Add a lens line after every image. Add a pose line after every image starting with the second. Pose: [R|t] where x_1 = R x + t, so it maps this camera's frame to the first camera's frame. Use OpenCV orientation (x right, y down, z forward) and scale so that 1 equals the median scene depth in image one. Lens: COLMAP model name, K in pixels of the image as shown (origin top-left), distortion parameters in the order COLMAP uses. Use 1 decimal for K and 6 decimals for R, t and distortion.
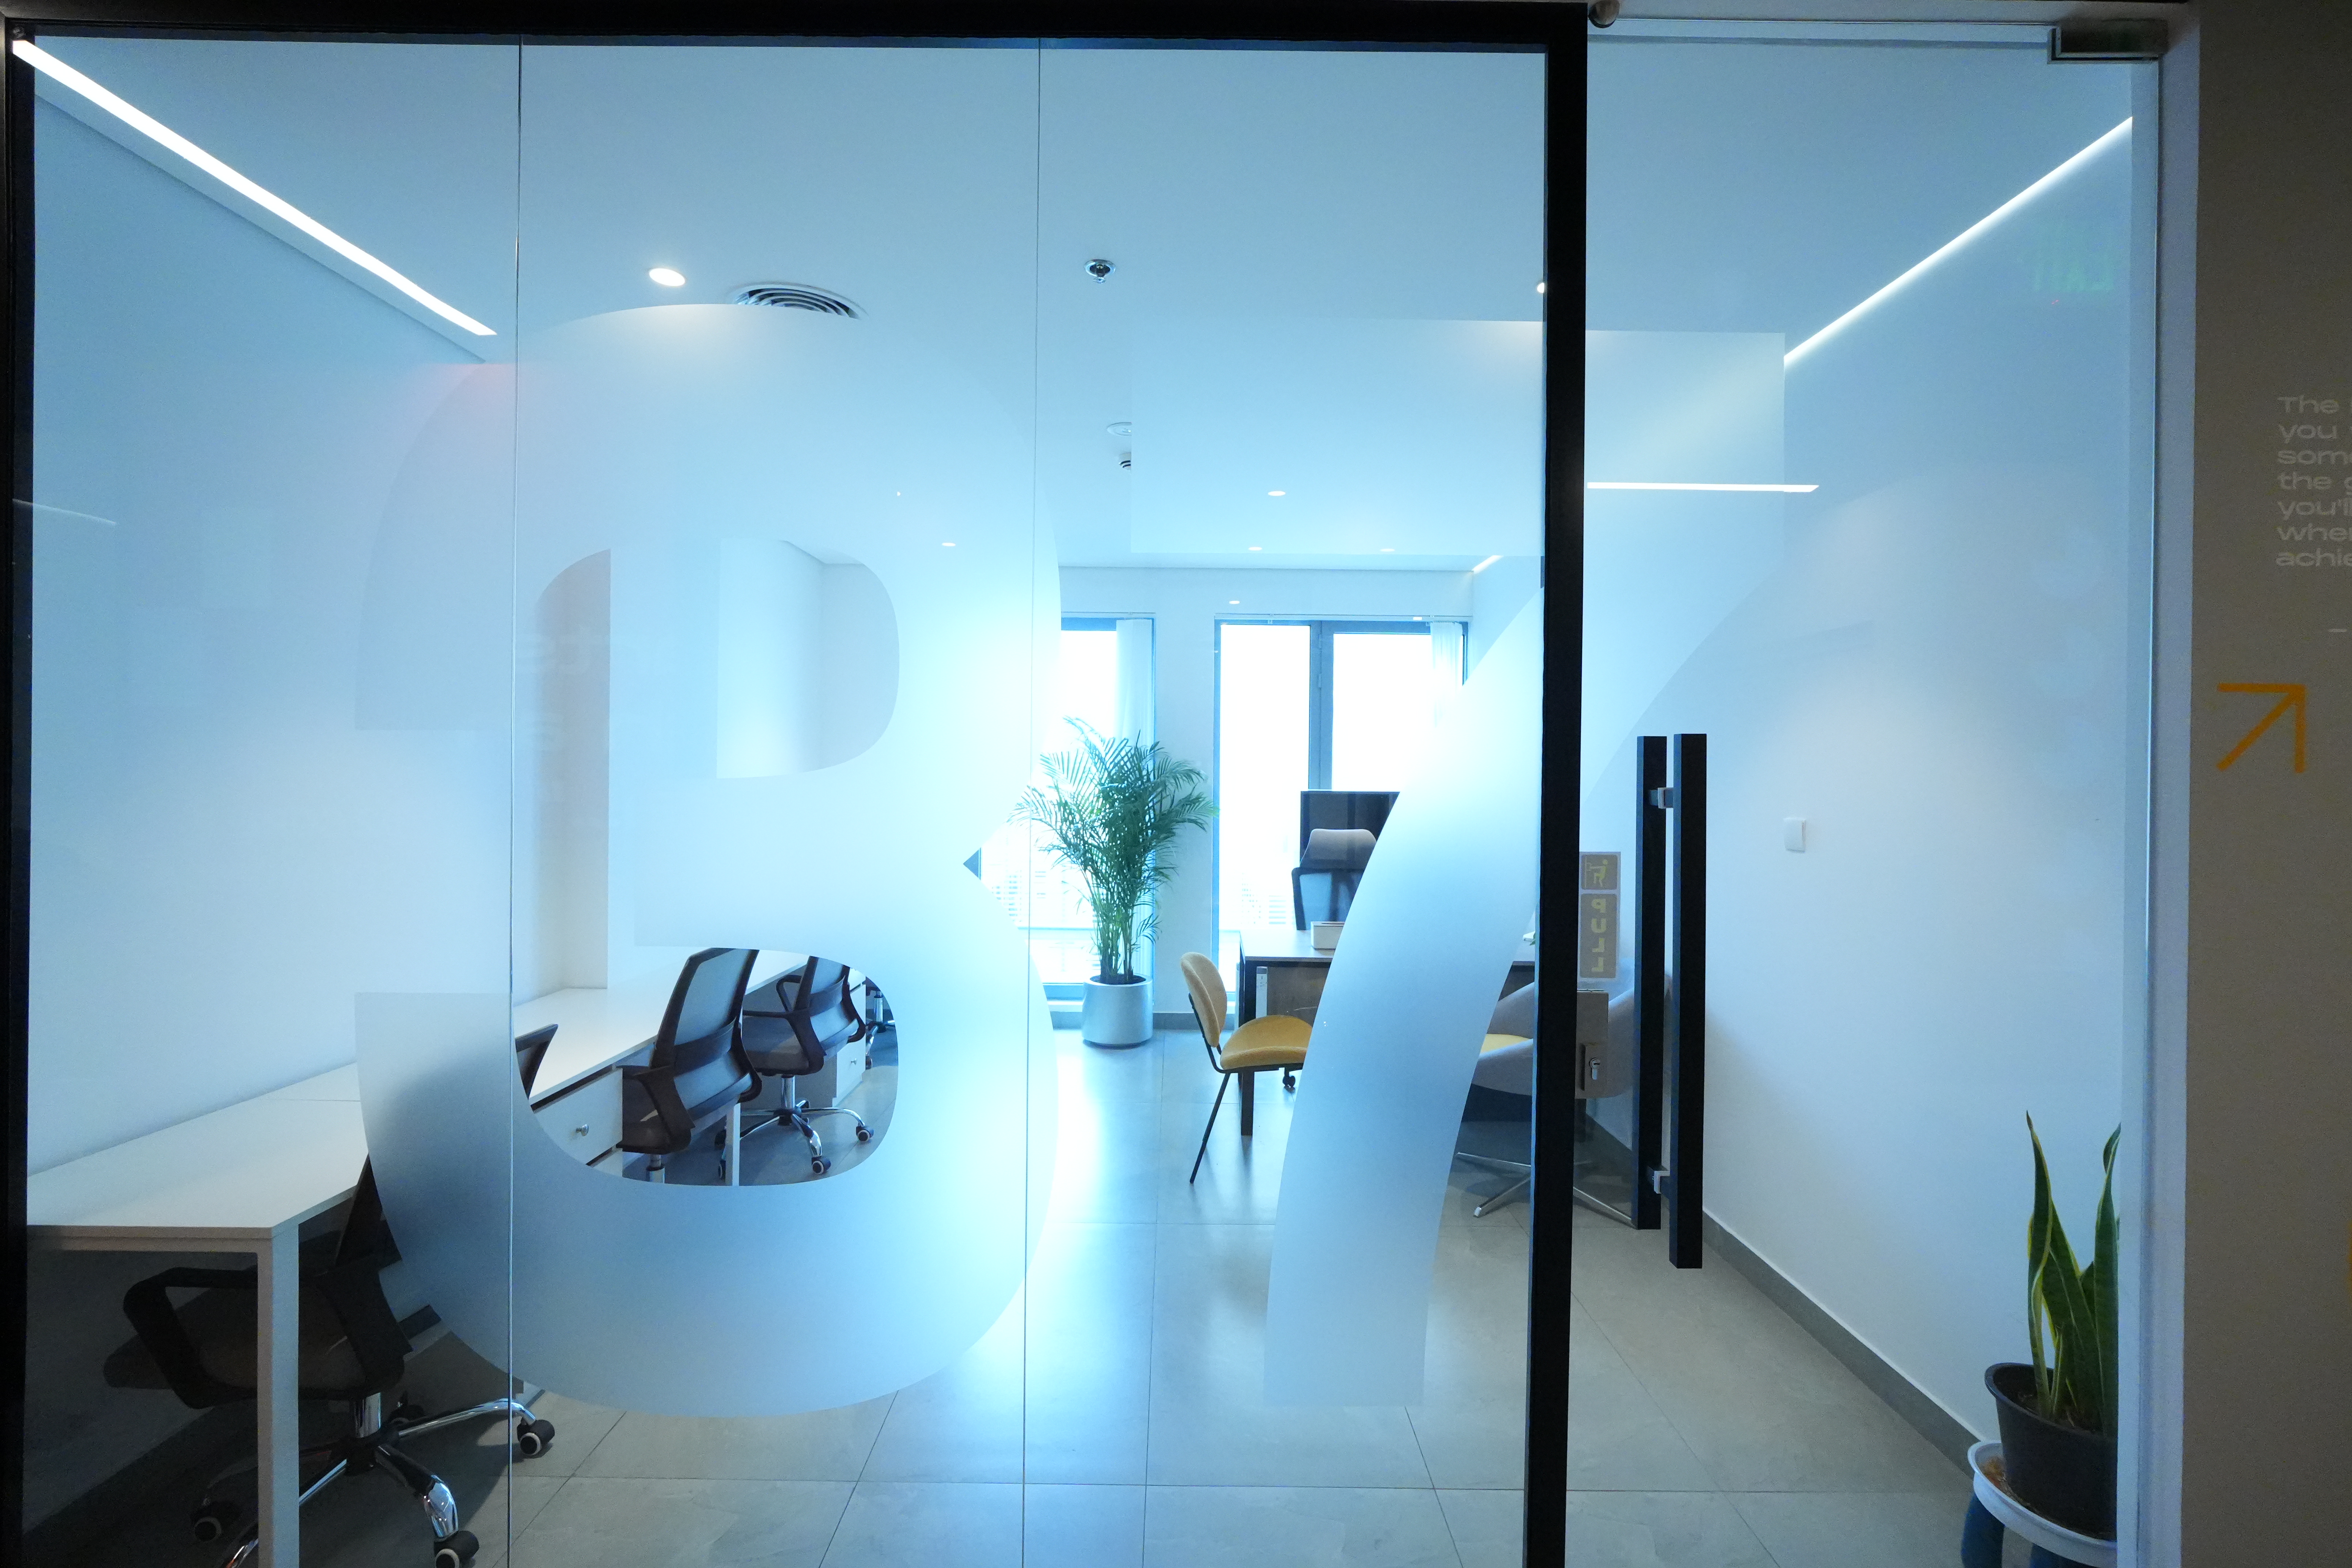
lens RADIAL K [[996.4, 0, 1185.9], [0, 996.4, 770.9], [0, 0, 1]] dist [-0.012441, 0.001579]
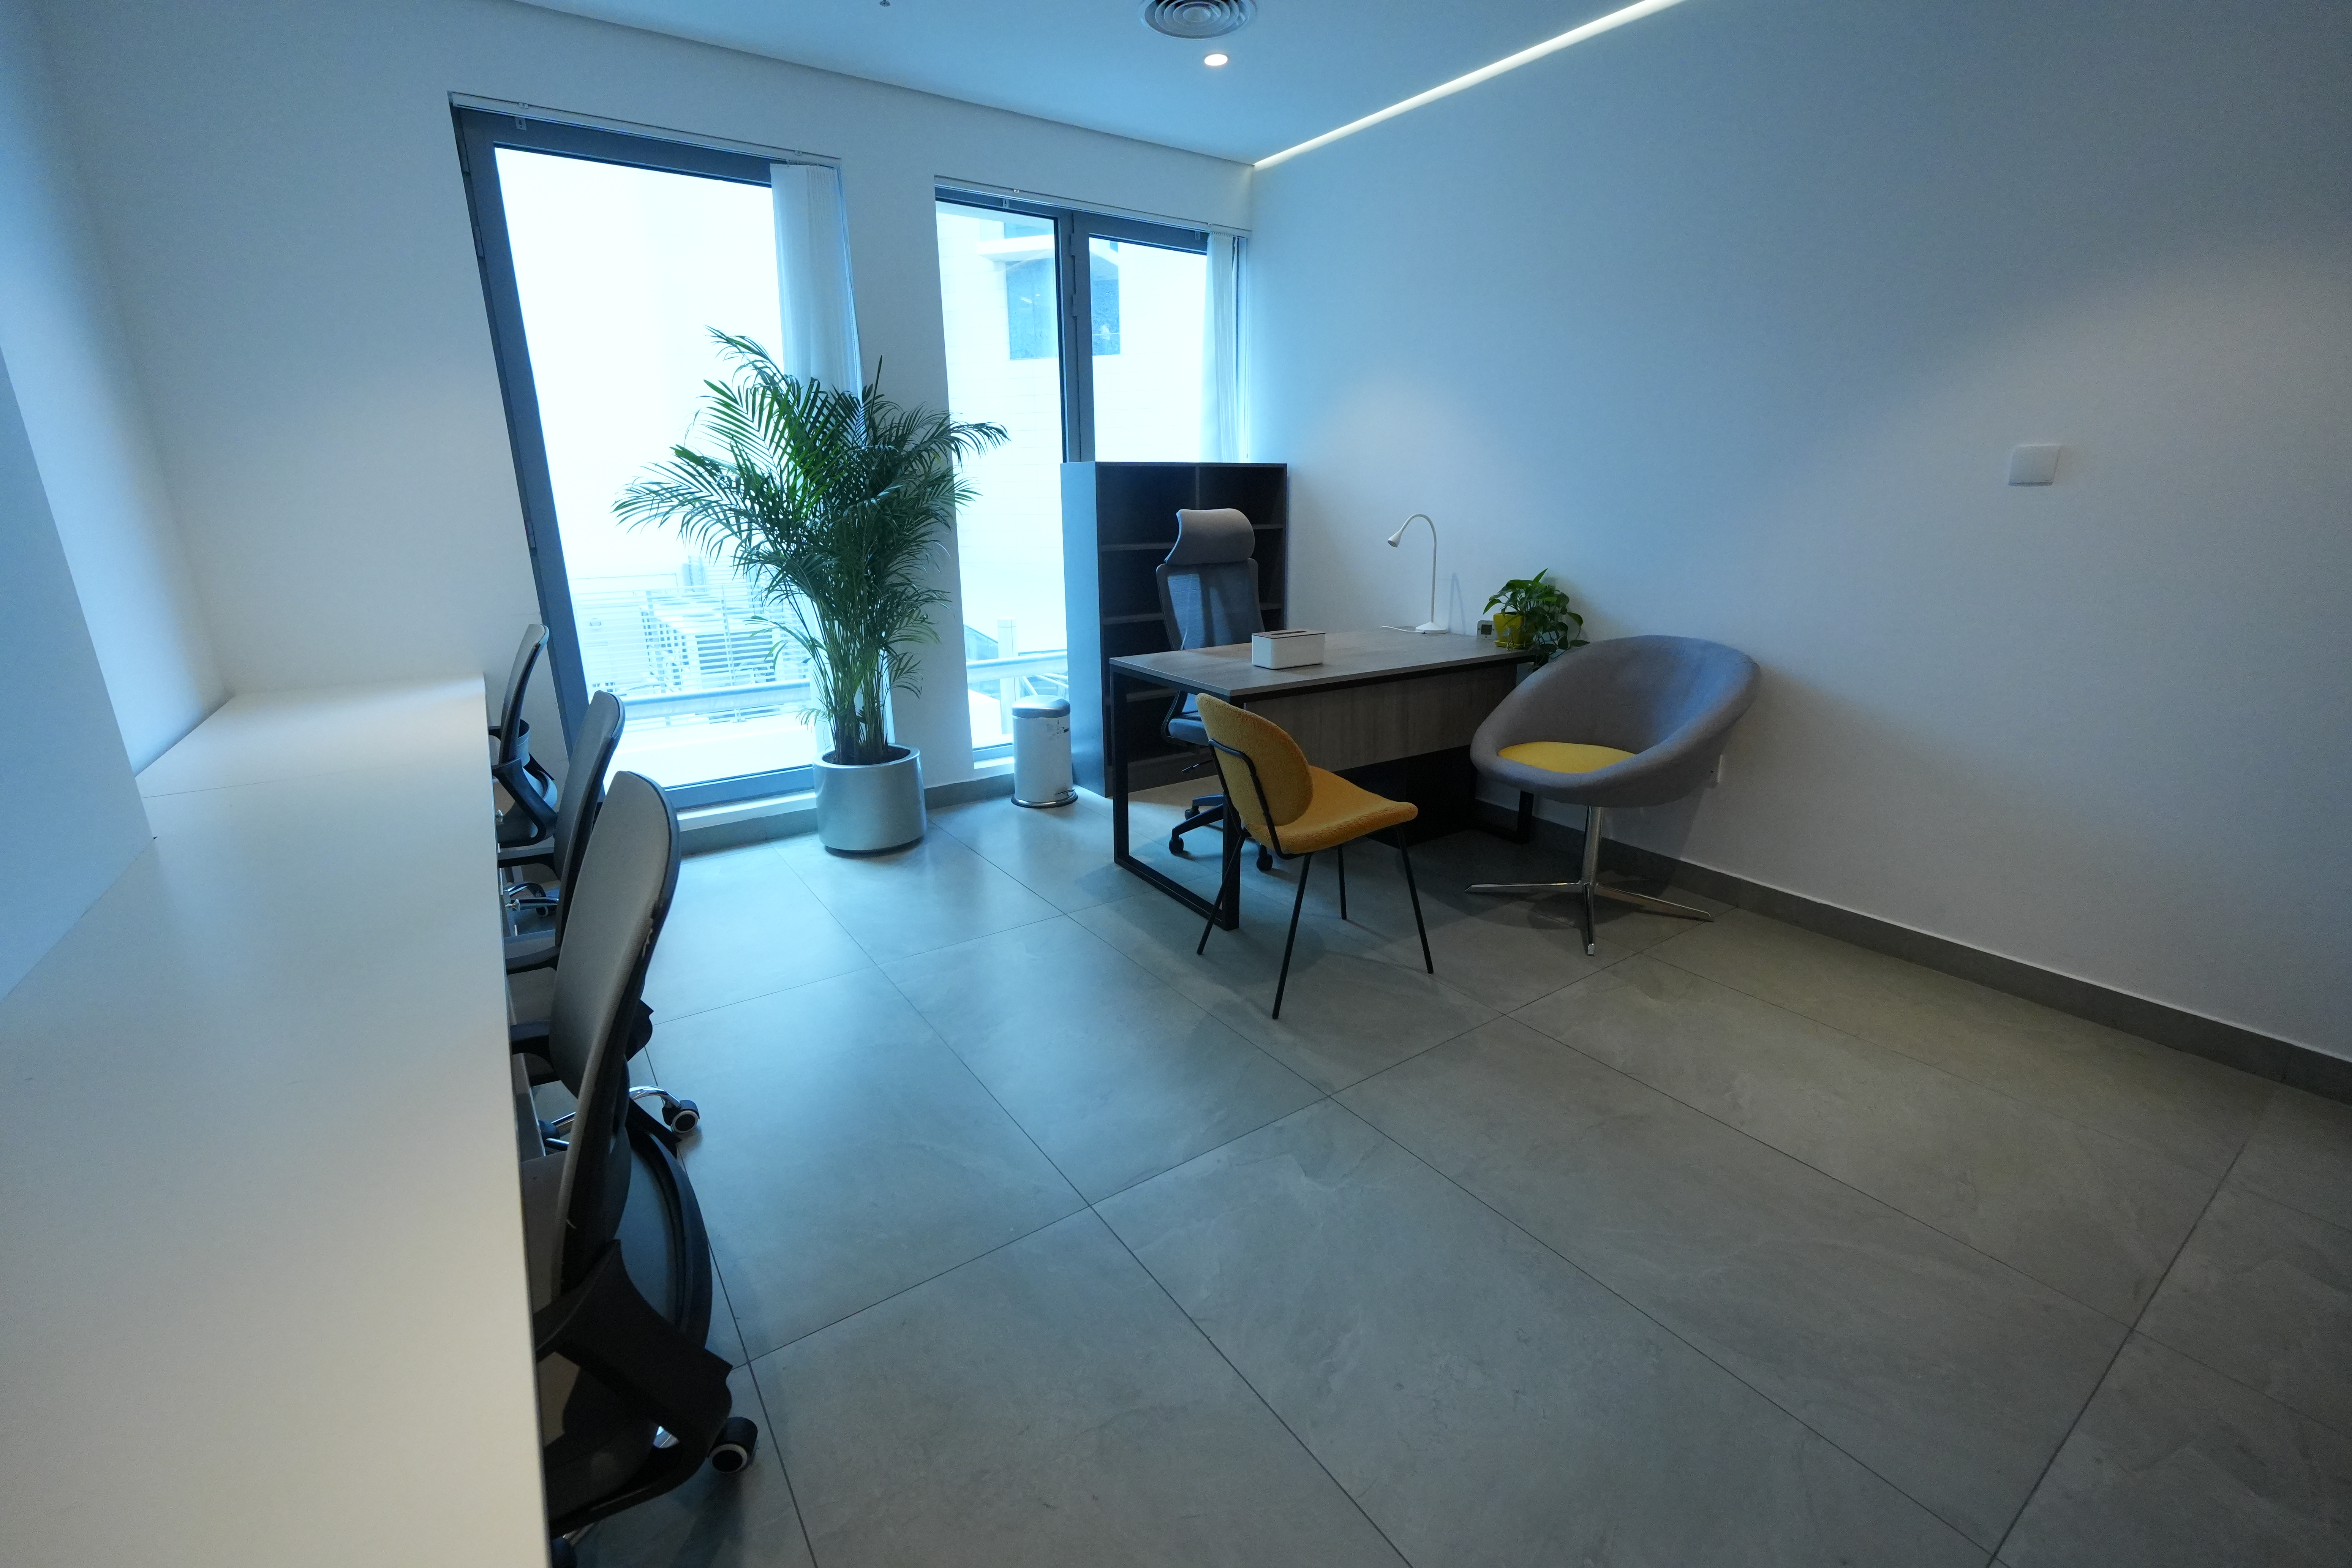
lens RADIAL K [[996.4, 0, 1175.1], [0, 996.4, 790.1], [0, 0, 1]] dist [-0.012441, 0.001579]
pose [[0.837980, -0.165690, 0.519938, -0.247077], [0.012164, 0.958225, 0.285755, 0.041018], [-0.545565, -0.233133, 0.804990, 0.327983]]
